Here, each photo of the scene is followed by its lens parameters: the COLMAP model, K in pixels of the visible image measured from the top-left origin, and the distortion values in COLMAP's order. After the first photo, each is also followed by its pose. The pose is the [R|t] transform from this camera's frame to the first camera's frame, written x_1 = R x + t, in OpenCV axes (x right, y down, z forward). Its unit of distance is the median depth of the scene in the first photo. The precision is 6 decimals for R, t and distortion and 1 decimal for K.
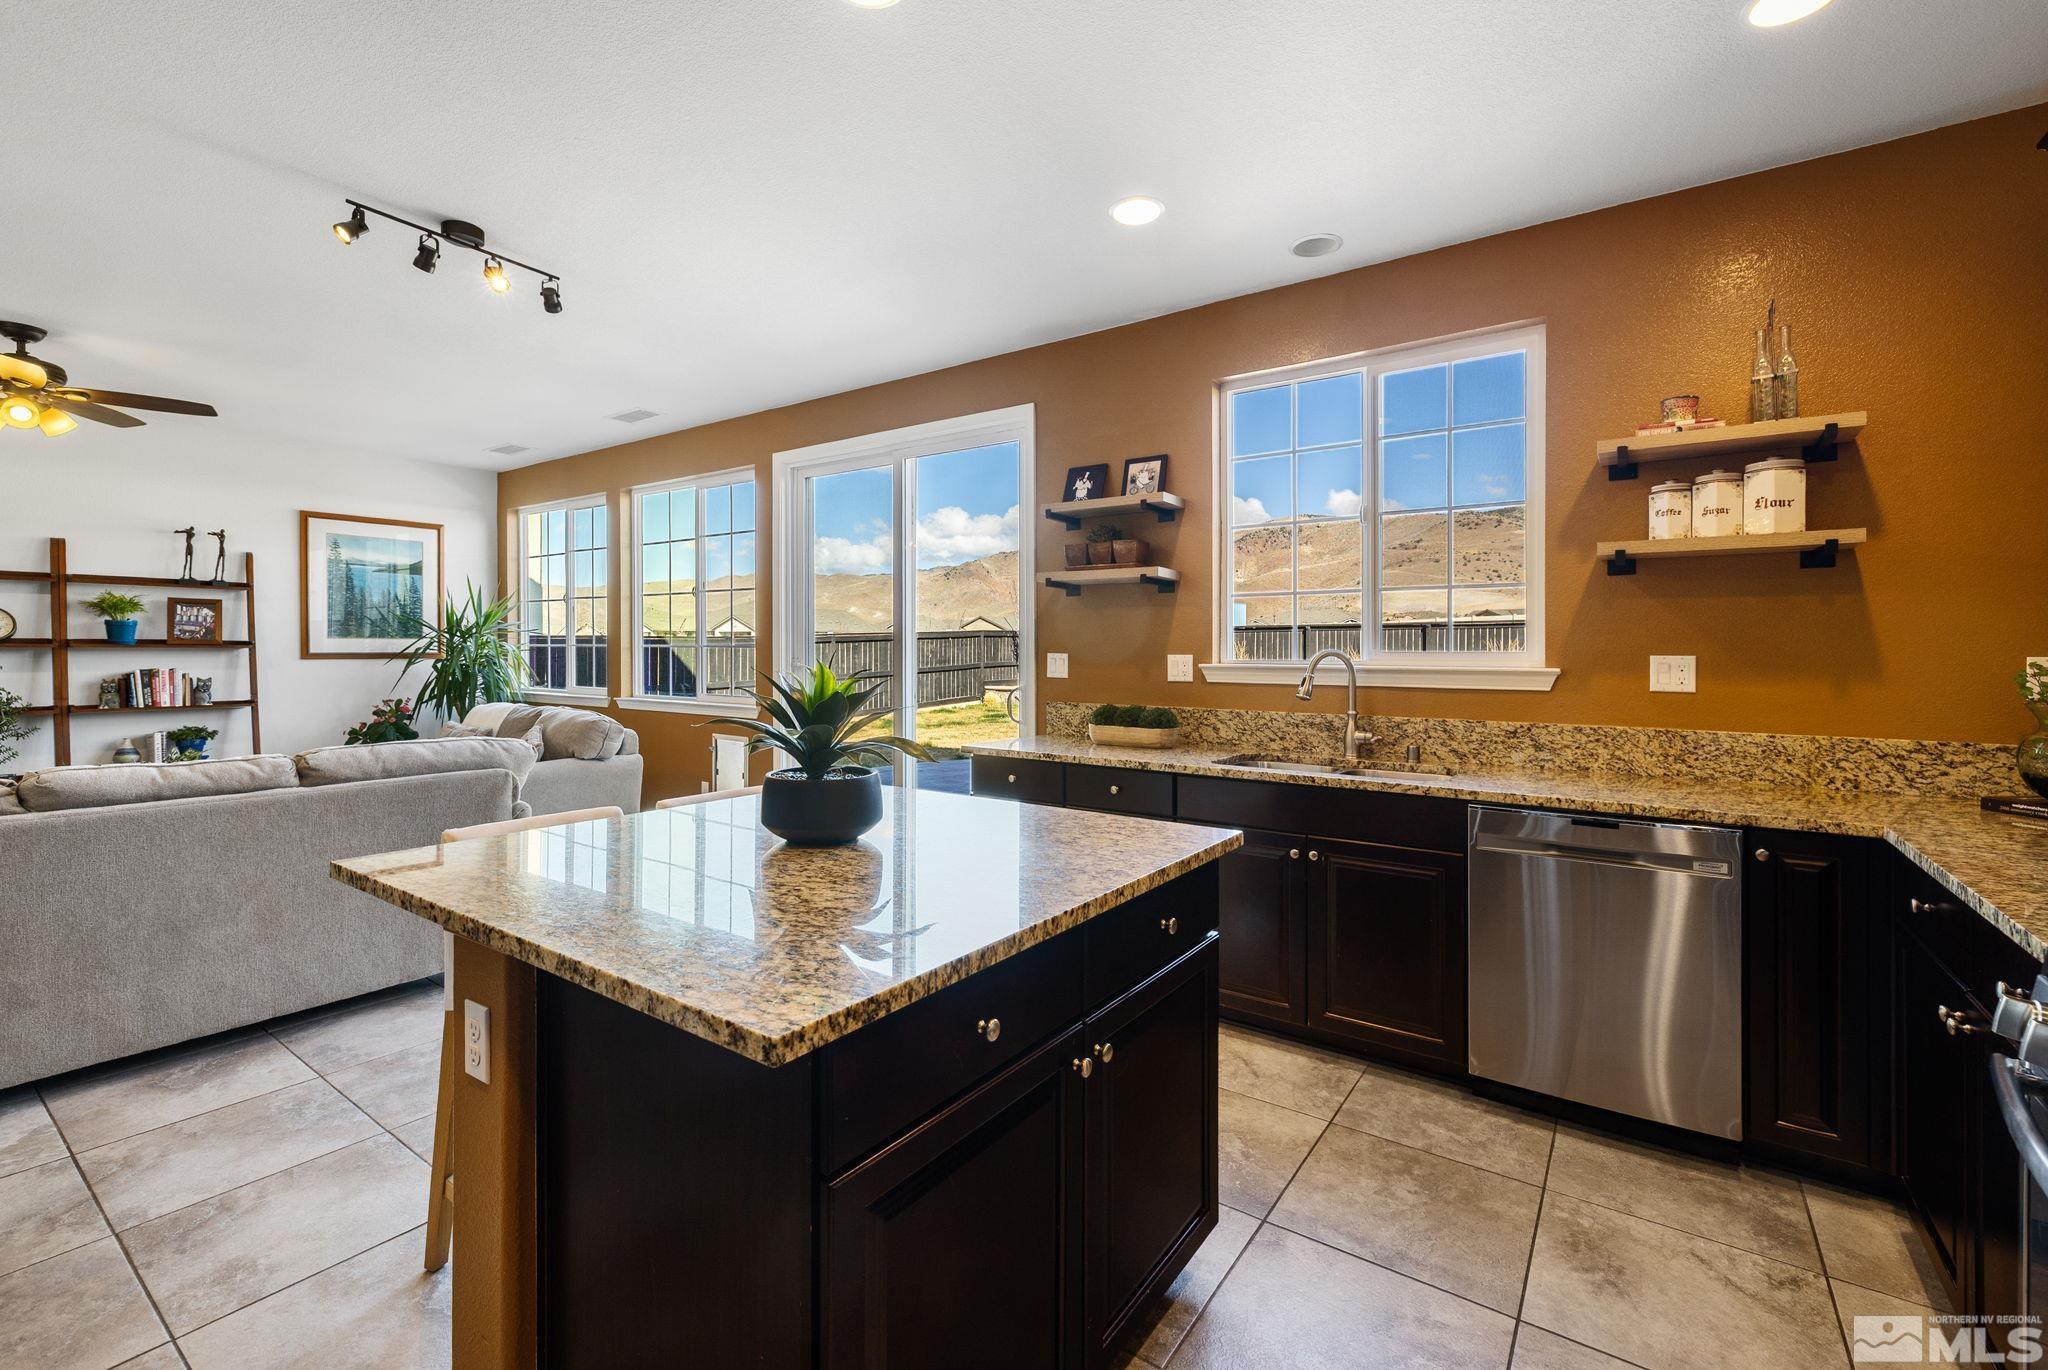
lens RADIAL K [[864.5, 0, 1060.3], [0, 864.5, 650.3], [0, 0, 1]] dist [0.001032, 0.000064]
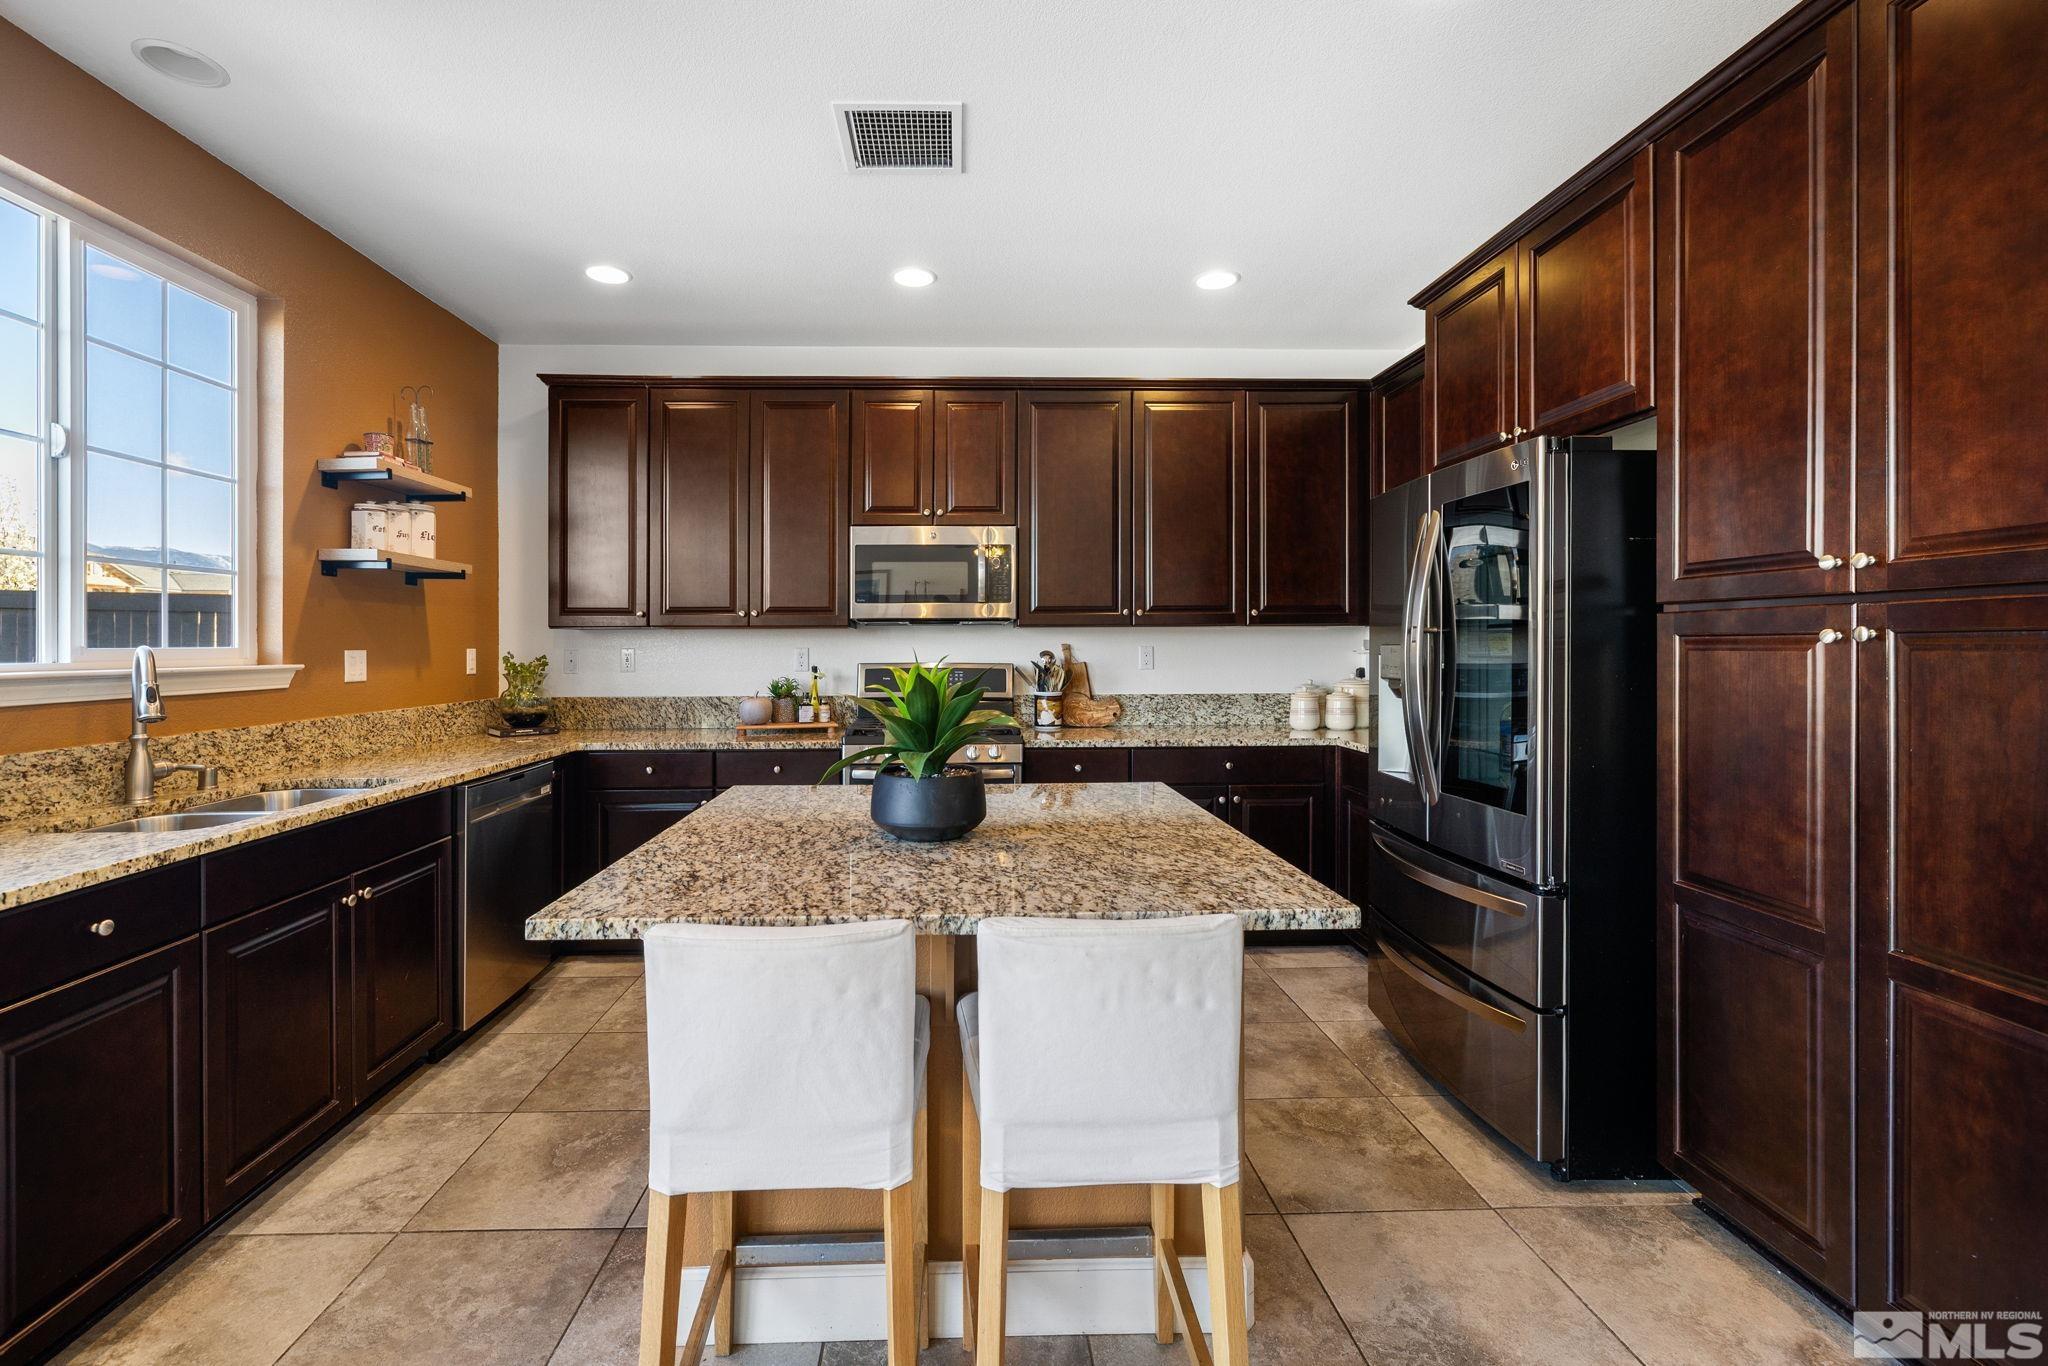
lens RADIAL K [[925.0, 0, 969.0], [0, 925.0, 650.5], [0, 0, 1]] dist [0.001474, 0.000294]
pose [[-0.587197, -0.002392, 0.809440, -0.735634], [0.007593, 0.999935, 0.008463, 0.001723], [-0.809408, 0.011115, -0.587141, 1.008407]]
